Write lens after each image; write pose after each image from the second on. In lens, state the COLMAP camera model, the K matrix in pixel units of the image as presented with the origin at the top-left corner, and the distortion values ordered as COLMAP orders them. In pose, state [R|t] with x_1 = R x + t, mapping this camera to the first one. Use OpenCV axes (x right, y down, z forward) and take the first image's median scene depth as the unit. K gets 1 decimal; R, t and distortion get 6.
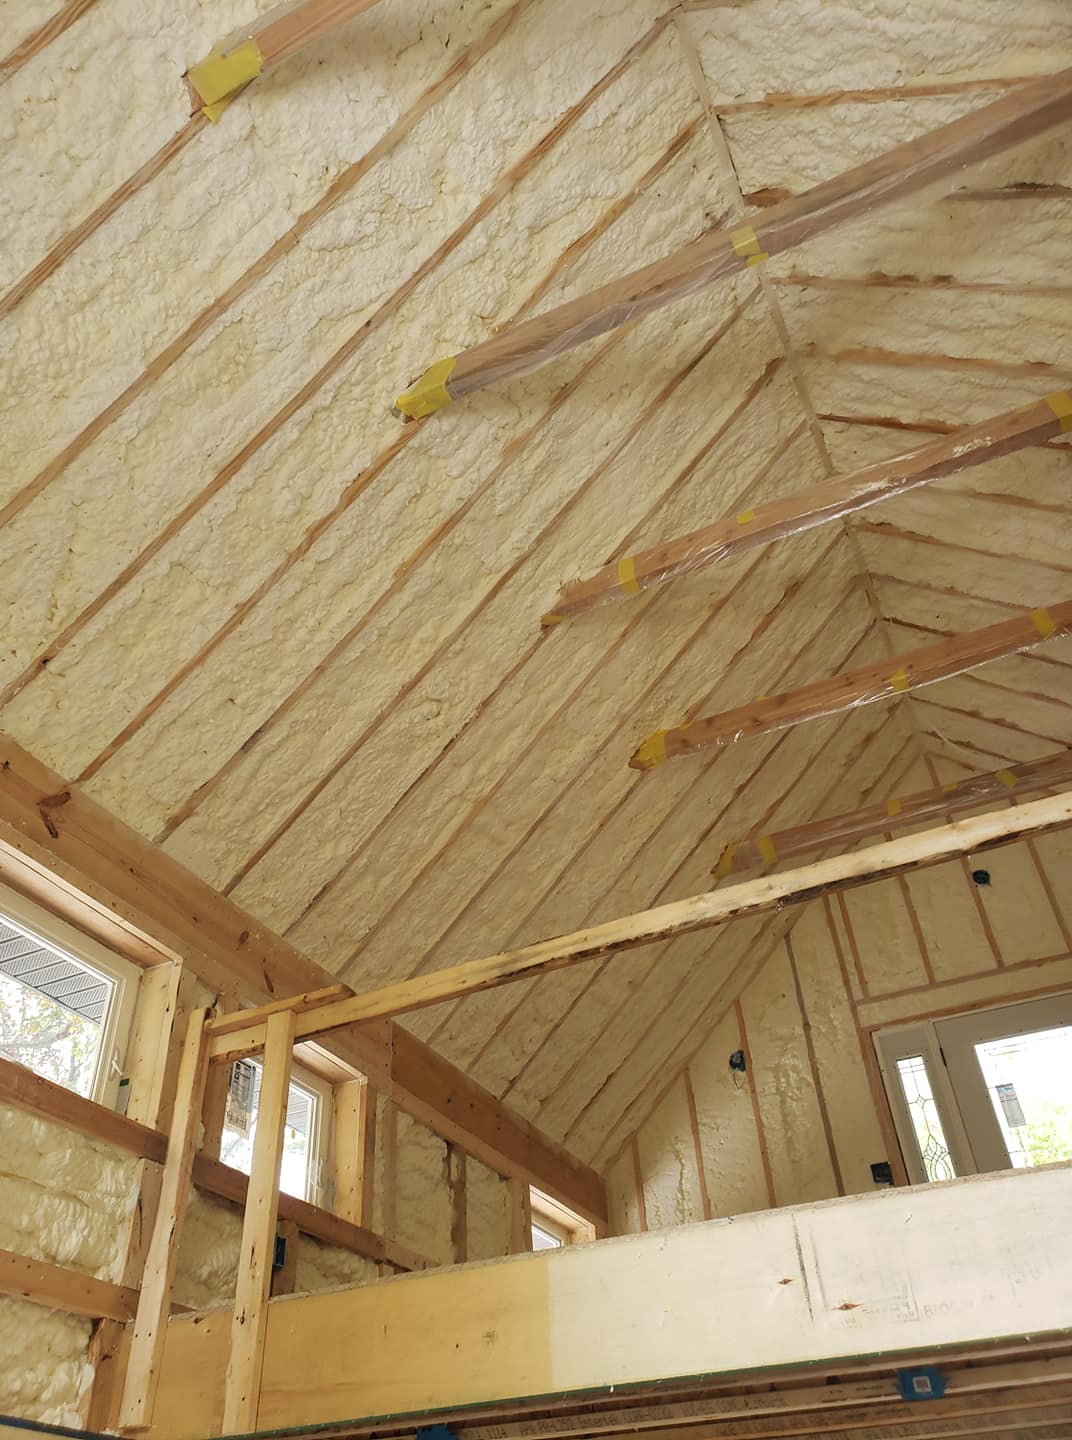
lens RADIAL K [[1130.3, 0, 504.9], [0, 1130.3, 717.5], [0, 0, 1]] dist [0.040561, -0.038608]
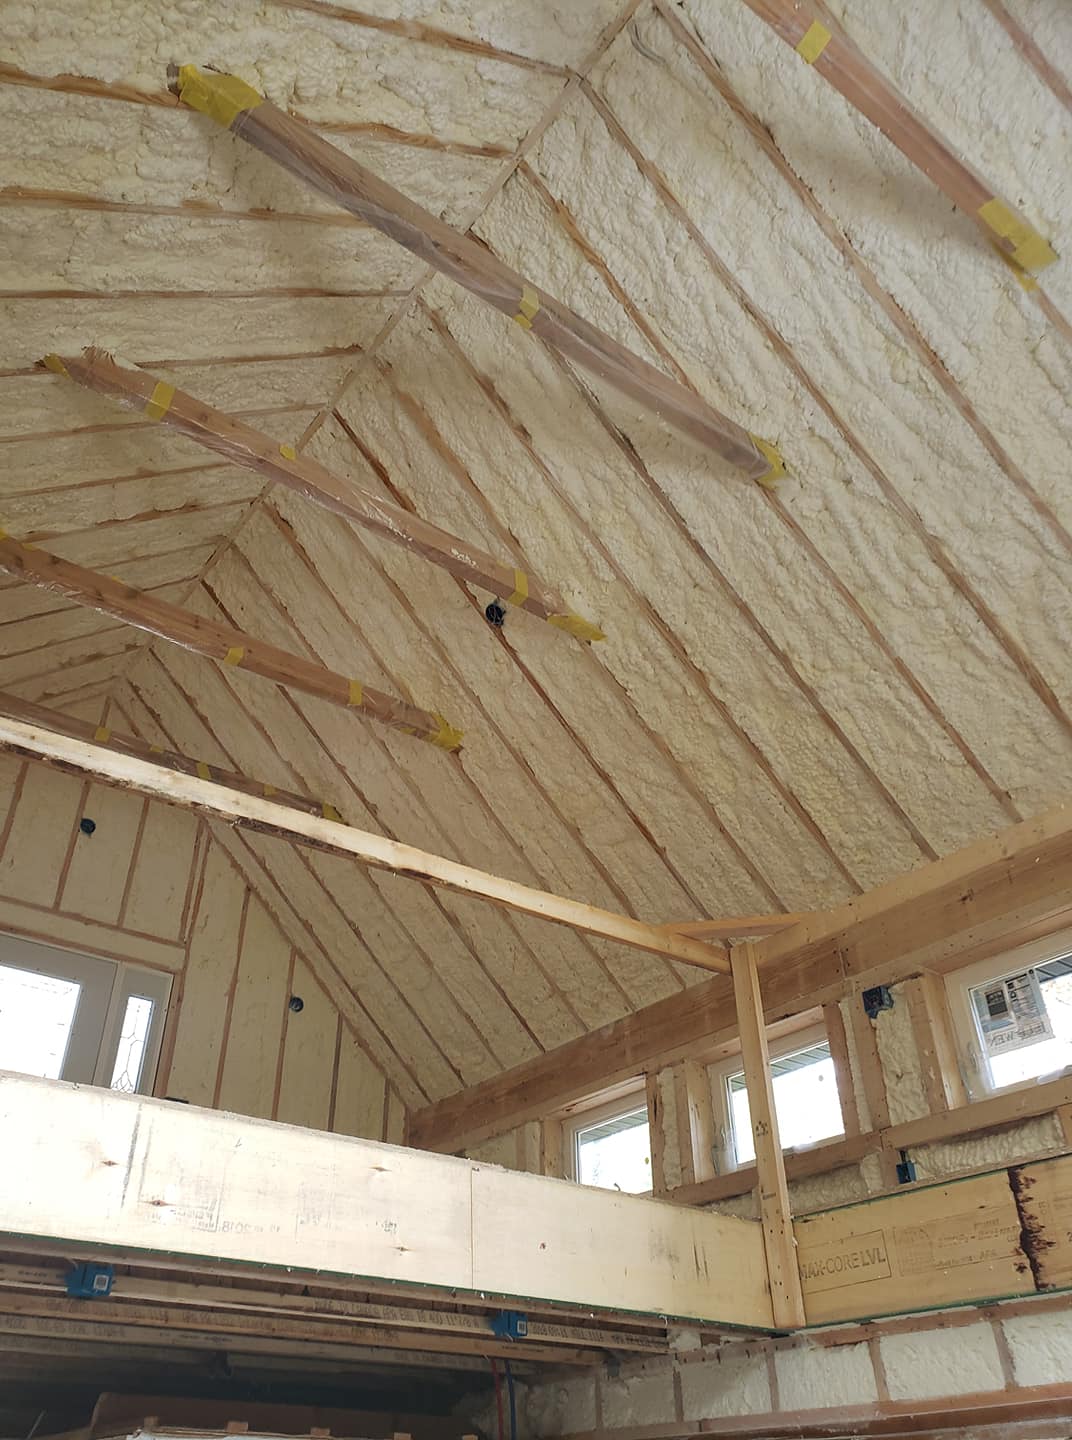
lens RADIAL K [[1130.3, 0, 504.9], [0, 1130.3, 717.5], [0, 0, 1]] dist [0.040561, -0.038608]
pose [[0.448500, 0.554794, 0.700750, -0.281965], [-0.586506, 0.774298, -0.237643, 0.133912], [-0.674432, -0.304412, 0.672662, 0.135041]]
